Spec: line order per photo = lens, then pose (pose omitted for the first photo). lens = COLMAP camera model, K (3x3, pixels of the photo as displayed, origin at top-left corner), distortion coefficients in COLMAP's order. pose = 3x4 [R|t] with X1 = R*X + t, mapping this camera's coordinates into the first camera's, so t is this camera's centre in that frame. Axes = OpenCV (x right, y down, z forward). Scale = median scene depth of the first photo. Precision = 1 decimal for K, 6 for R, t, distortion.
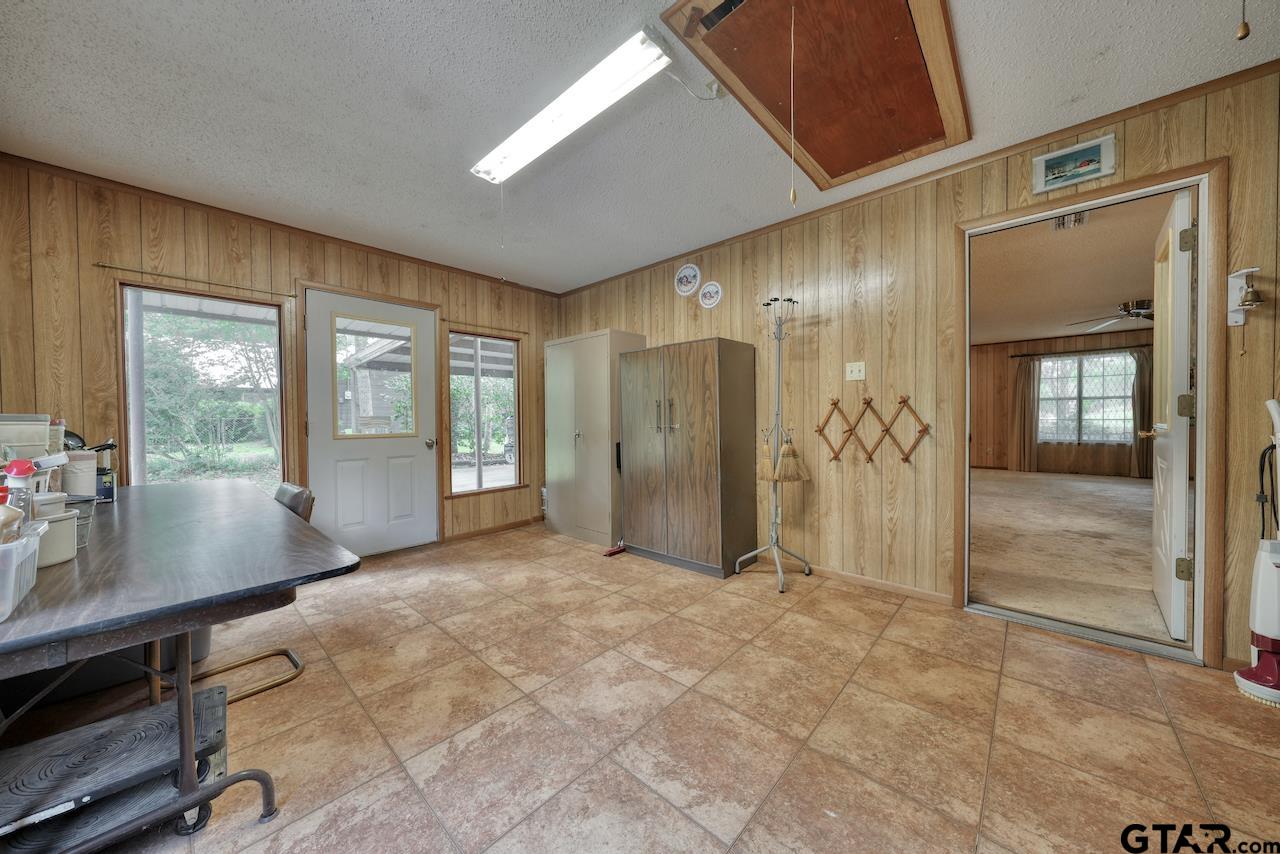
lens RADIAL K [[432.7, 0, 633.9], [0, 432.7, 424.8], [0, 0, 1]] dist [-0.005387, 0.001061]
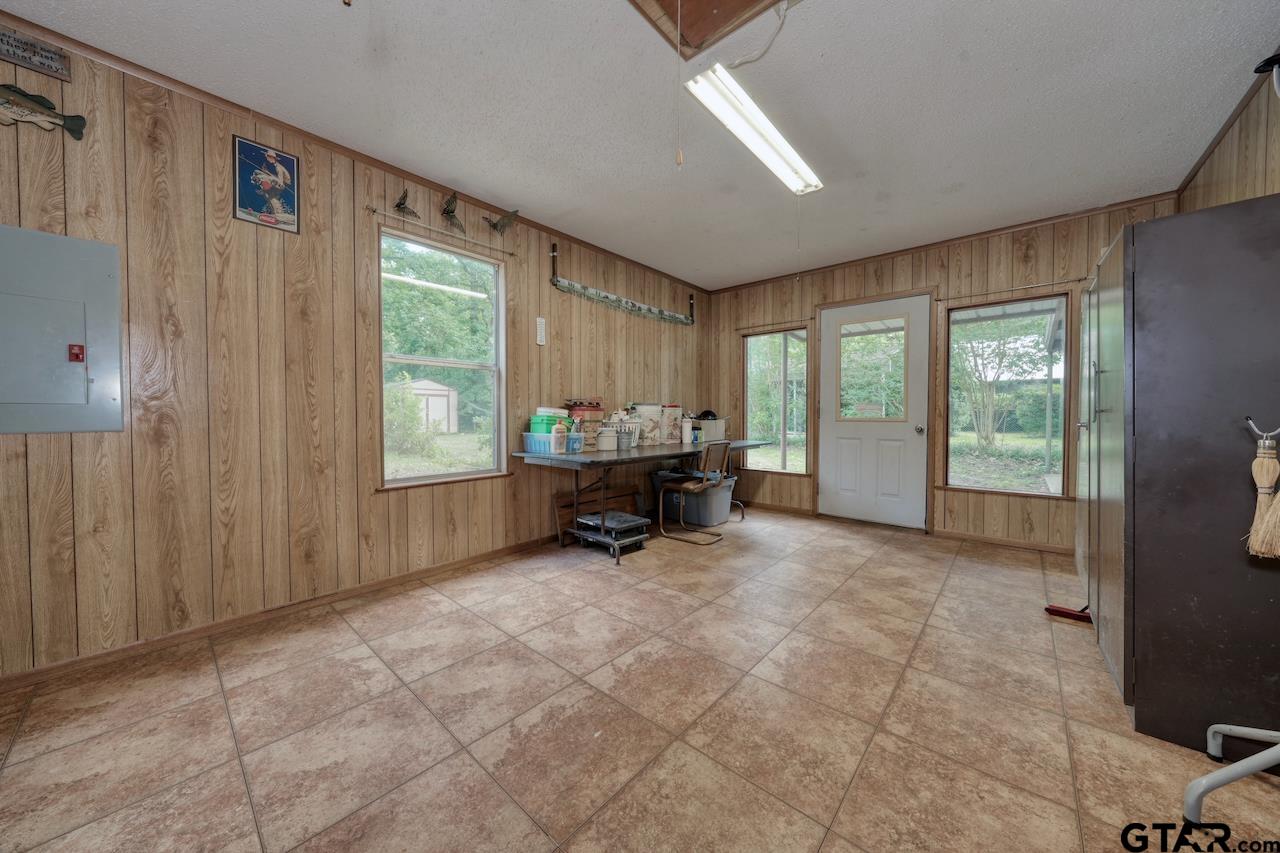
lens RADIAL K [[432.7, 0, 648.4], [0, 432.7, 421.7], [0, 0, 1]] dist [-0.005387, 0.001061]
pose [[0.035493, 0.024800, -0.999062, 0.764143], [-0.015210, 0.999590, 0.024273, 0.017139], [0.999254, 0.014334, 0.035856, 0.518336]]
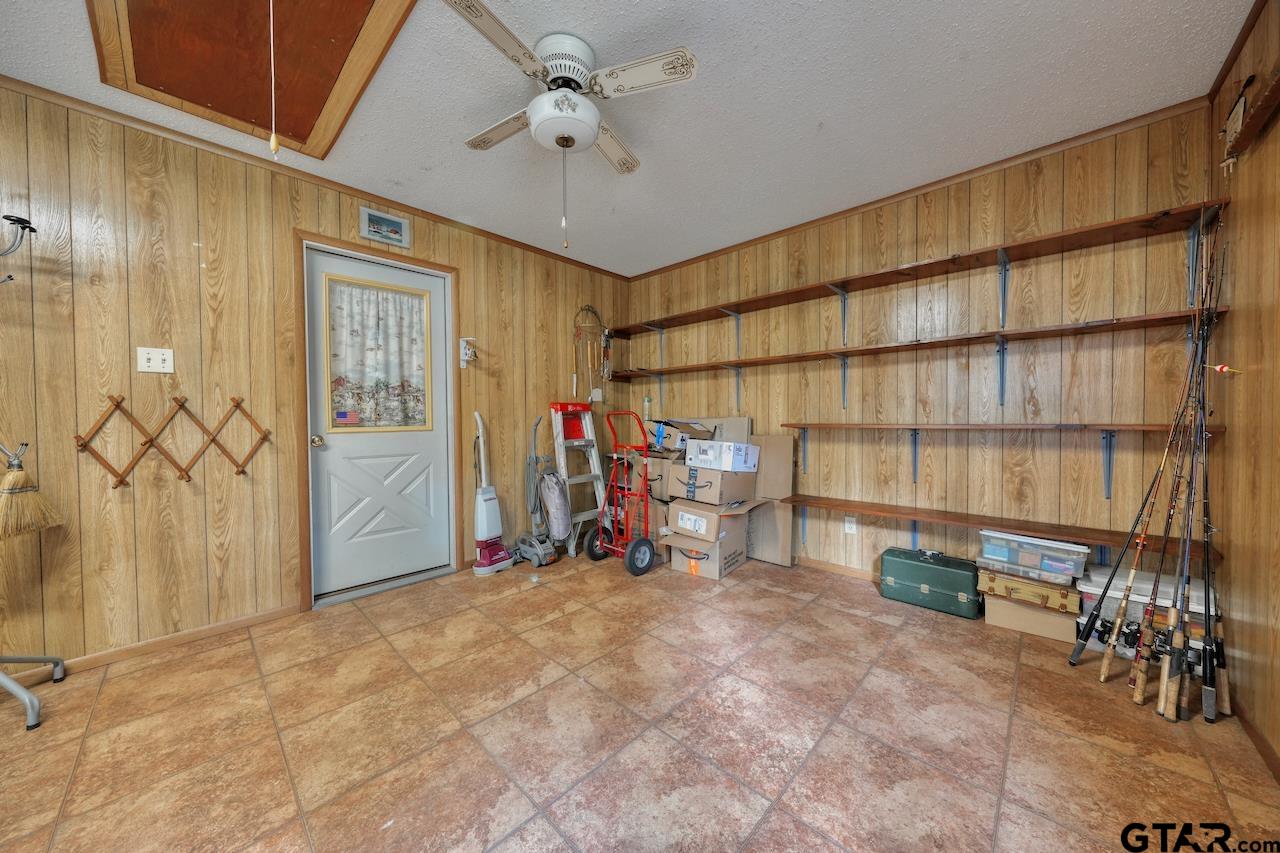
lens RADIAL K [[432.7, 0, 650.5], [0, 432.7, 423.9], [0, 0, 1]] dist [-0.005387, 0.001061]
pose [[-0.002135, -0.006324, 0.999978, -0.248067], [0.024386, 0.999682, 0.006374, 0.000085], [-0.999700, 0.024399, -0.001980, 0.183158]]
